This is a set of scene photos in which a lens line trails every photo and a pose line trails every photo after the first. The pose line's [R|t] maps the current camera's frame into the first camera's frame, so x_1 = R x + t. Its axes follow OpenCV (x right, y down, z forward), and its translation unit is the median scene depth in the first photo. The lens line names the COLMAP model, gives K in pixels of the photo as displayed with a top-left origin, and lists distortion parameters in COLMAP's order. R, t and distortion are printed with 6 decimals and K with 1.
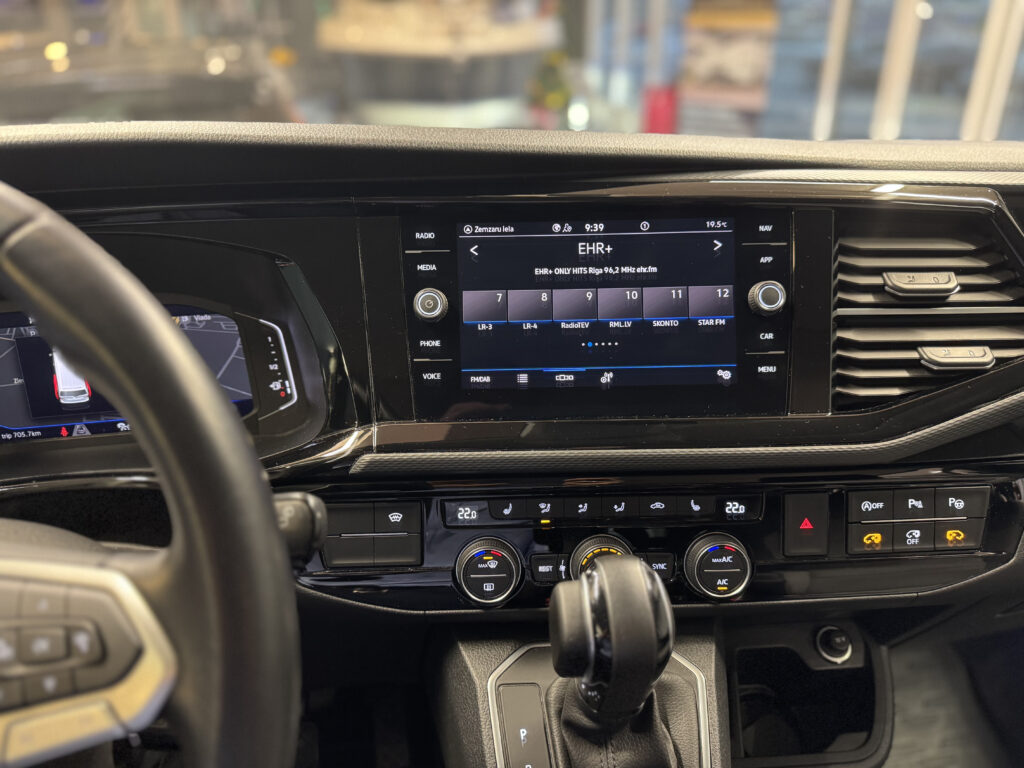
lens RADIAL K [[736.1, 0, 512.0], [0, 736.1, 384.0], [0, 0, 1]] dist [0.055713, -0.095734]
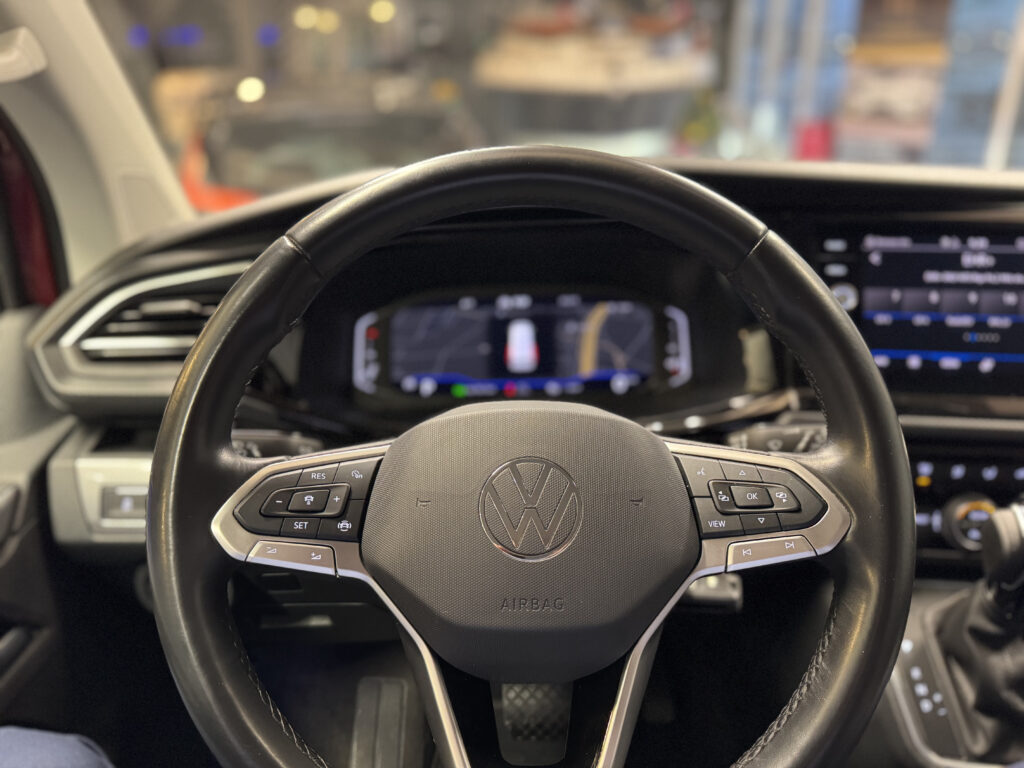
lens RADIAL K [[750.4, 0, 509.2], [0, 750.4, 394.0], [0, 0, 1]] dist [0.056339, -0.103885]
pose [[0.984921, 0.060695, -0.162006, -0.434428], [-0.066238, 0.997381, -0.029032, 0.124965], [0.159820, 0.039326, 0.986363, -0.347243]]
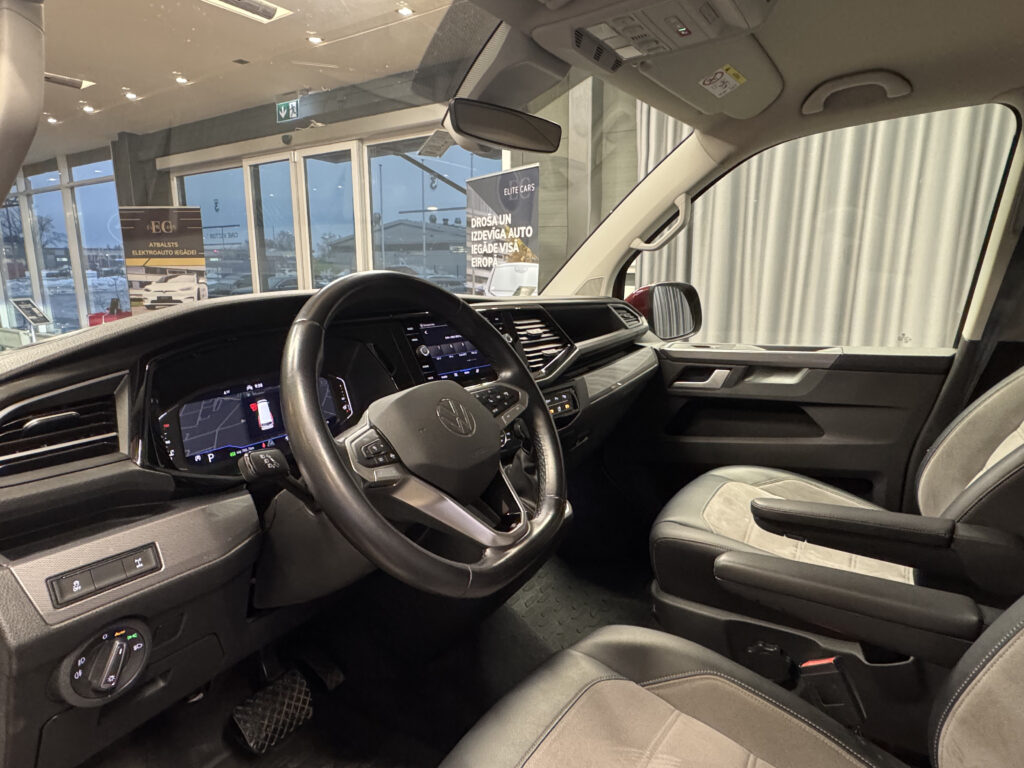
lens RADIAL K [[605.9, 0, 499.0], [0, 605.9, 383.1], [0, 0, 1]] dist [-0.000978, 0.000464]
pose [[0.676309, -0.137148, 0.723738, -1.459281], [0.319913, 0.939705, -0.120876, 0.333264], [-0.663522, 0.313282, 0.679406, -0.592592]]
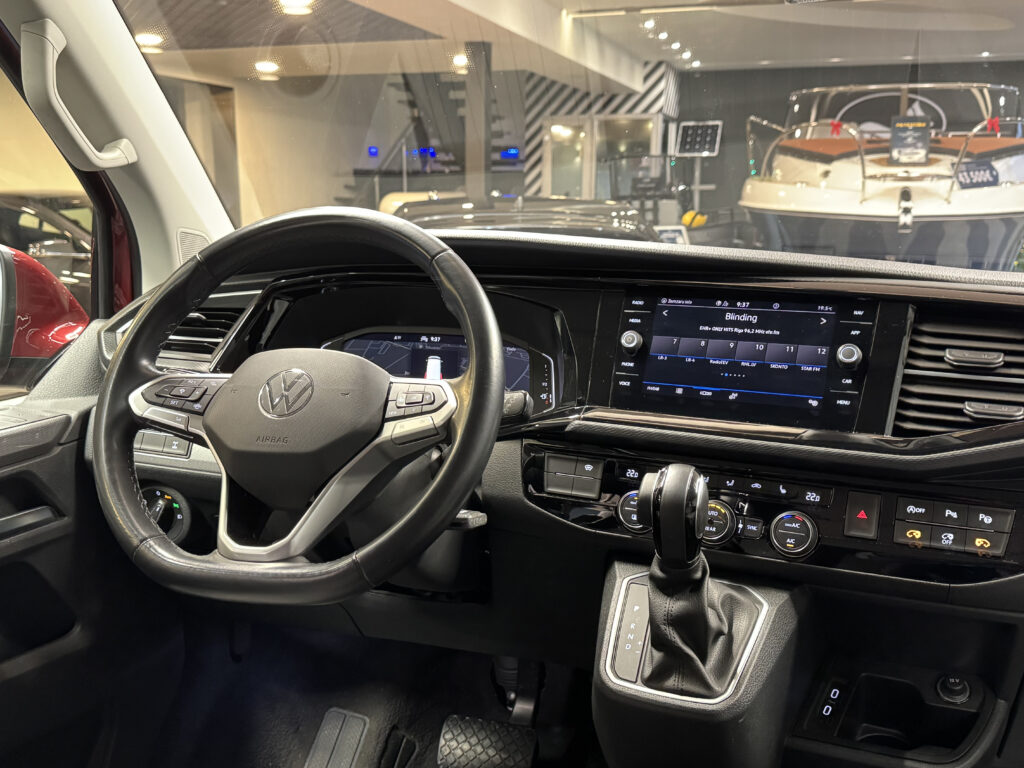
lens RADIAL K [[996.4, 0, 512.0], [0, 996.4, 384.0], [0, 0, 1]] dist [0.165685, -0.378079]
pose [[0.891416, 0.099041, -0.442231, 0.626731], [-0.207173, 0.956950, -0.203288, 0.477303], [0.403059, 0.272832, 0.873559, -0.996876]]
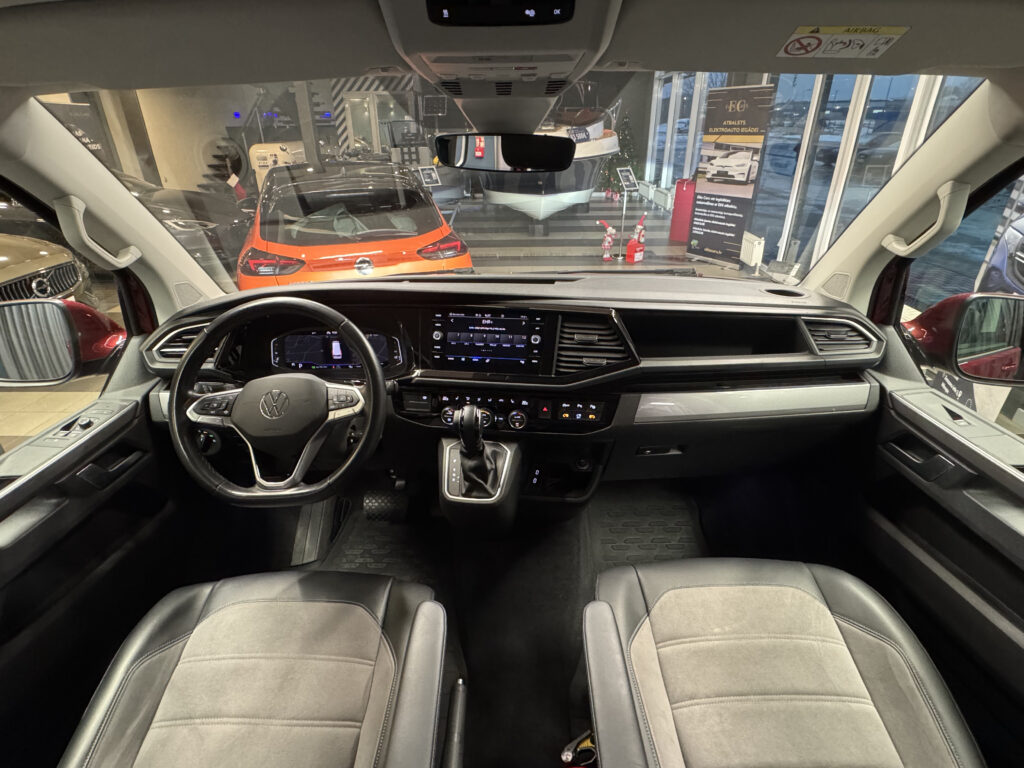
lens RADIAL K [[521.0, 0, 507.2], [0, 521.0, 378.3], [0, 0, 1]] dist [-0.001899, -0.000118]
pose [[0.985888, 0.070431, -0.151871, 0.571352], [-0.069056, 0.997510, 0.014314, 0.030995], [0.152501, -0.003624, 0.988297, -1.307084]]
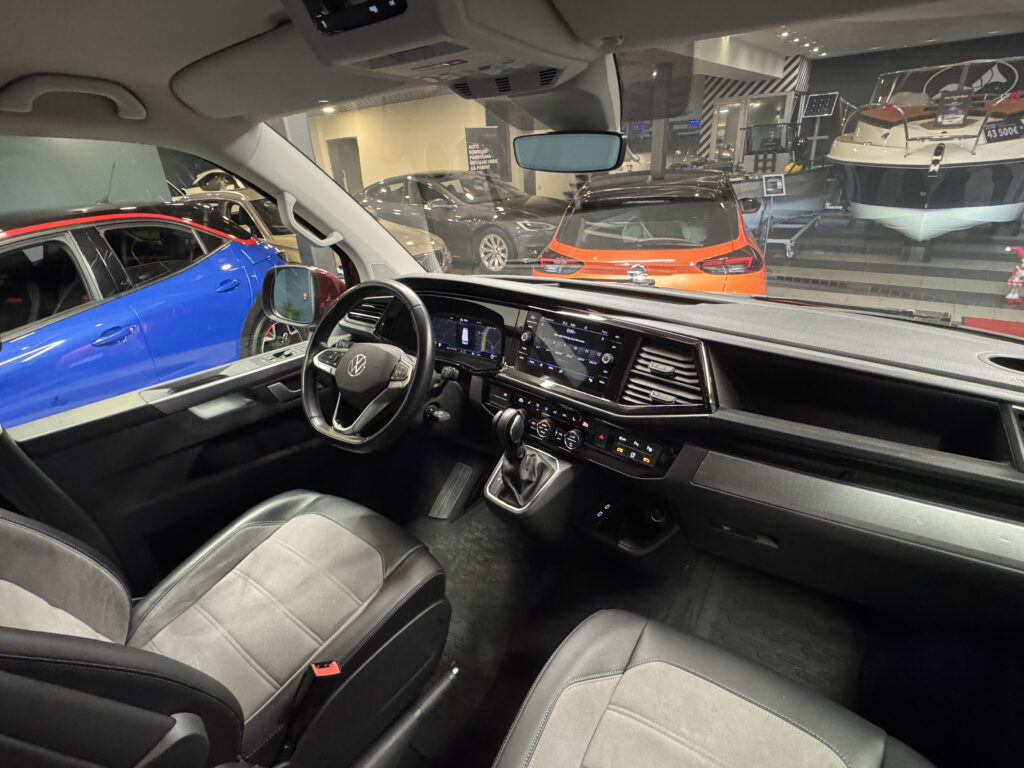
lens RADIAL K [[521.0, 0, 507.2], [0, 521.0, 378.3], [0, 0, 1]] dist [-0.001899, -0.000118]
pose [[0.686216, 0.264131, -0.677748, 1.480348], [-0.266925, 0.958180, 0.103161, -0.147248], [0.676652, 0.110117, 0.728022, -0.785732]]
